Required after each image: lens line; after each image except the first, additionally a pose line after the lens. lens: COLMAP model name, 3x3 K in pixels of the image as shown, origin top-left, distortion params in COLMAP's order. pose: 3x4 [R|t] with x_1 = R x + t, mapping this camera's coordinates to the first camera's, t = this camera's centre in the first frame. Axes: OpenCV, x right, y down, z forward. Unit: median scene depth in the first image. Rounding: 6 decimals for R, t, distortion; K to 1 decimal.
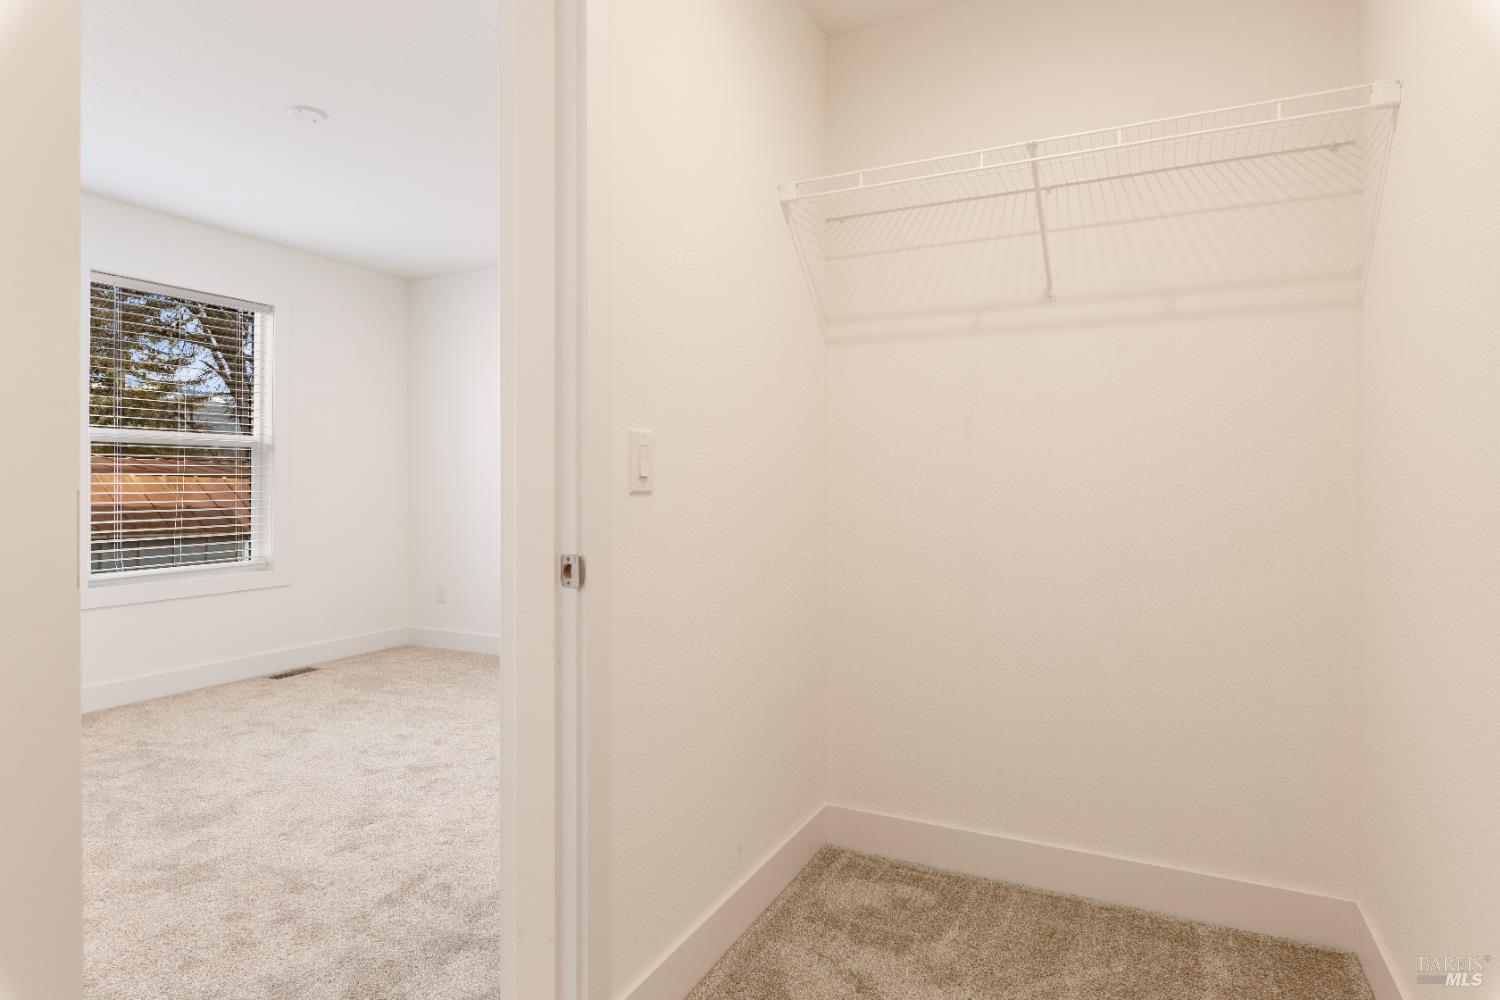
lens RADIAL K [[810.0, 0, 753.0], [0, 810.0, 486.1], [0, 0, 1]] dist [0.000721, -0.000463]
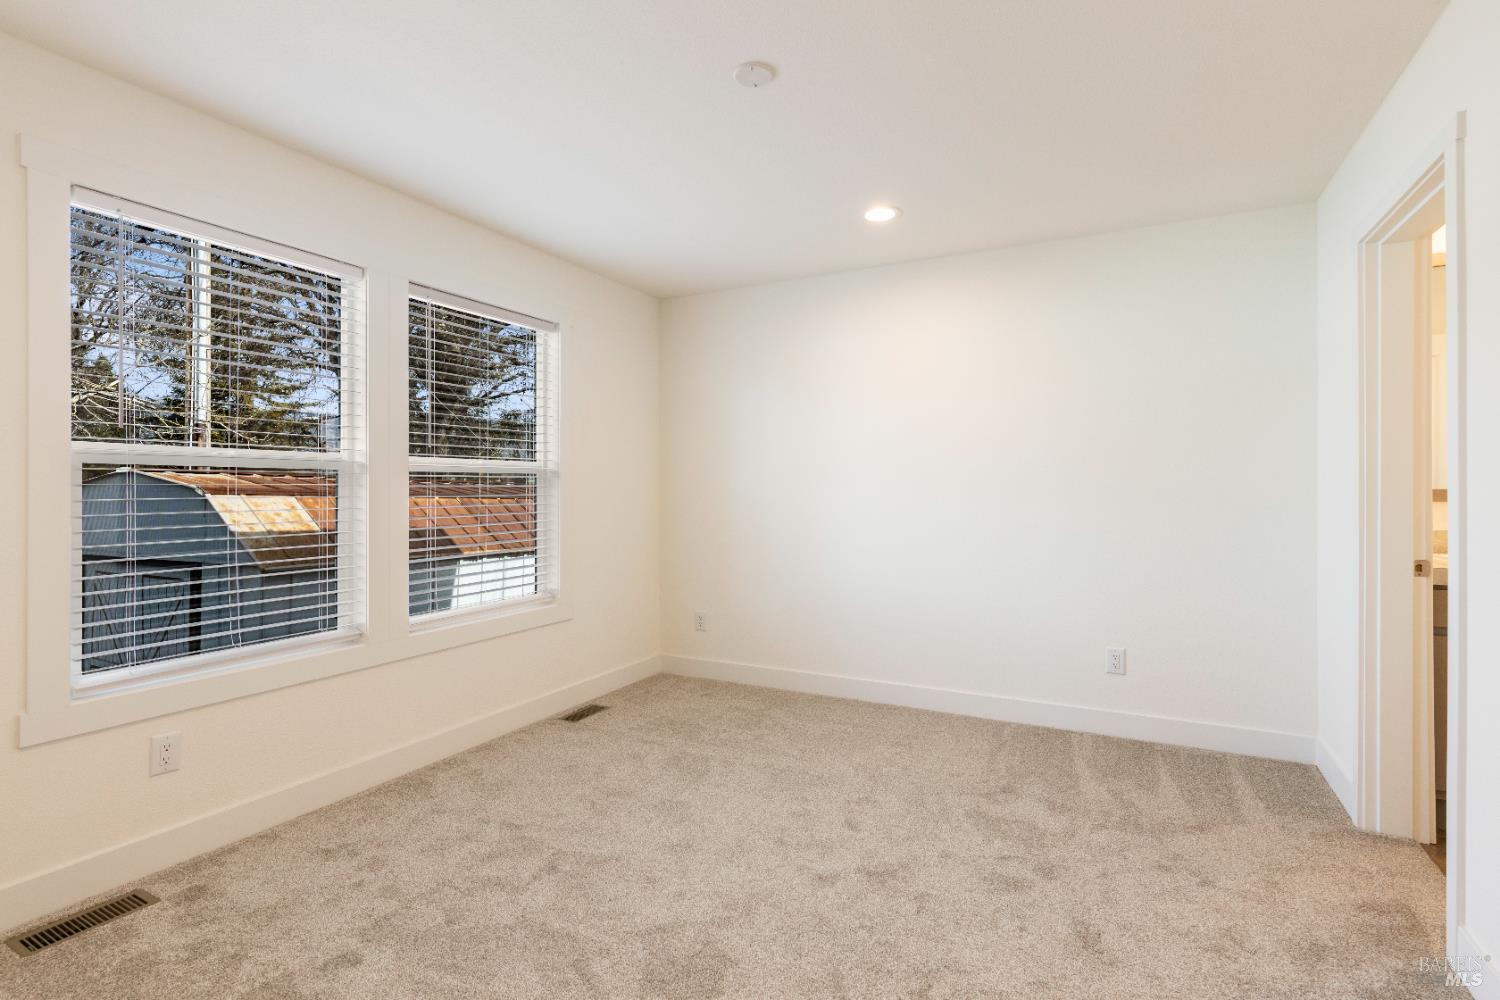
lens RADIAL K [[697.0, 0, 752.7], [0, 697.0, 495.1], [0, 0, 1]] dist [0.000197, 0.000430]
pose [[0.999854, -0.002102, -0.016965, -0.352172], [0.002190, 0.999984, 0.005139, -0.027005], [0.016954, -0.005175, 0.999843, 0.194041]]
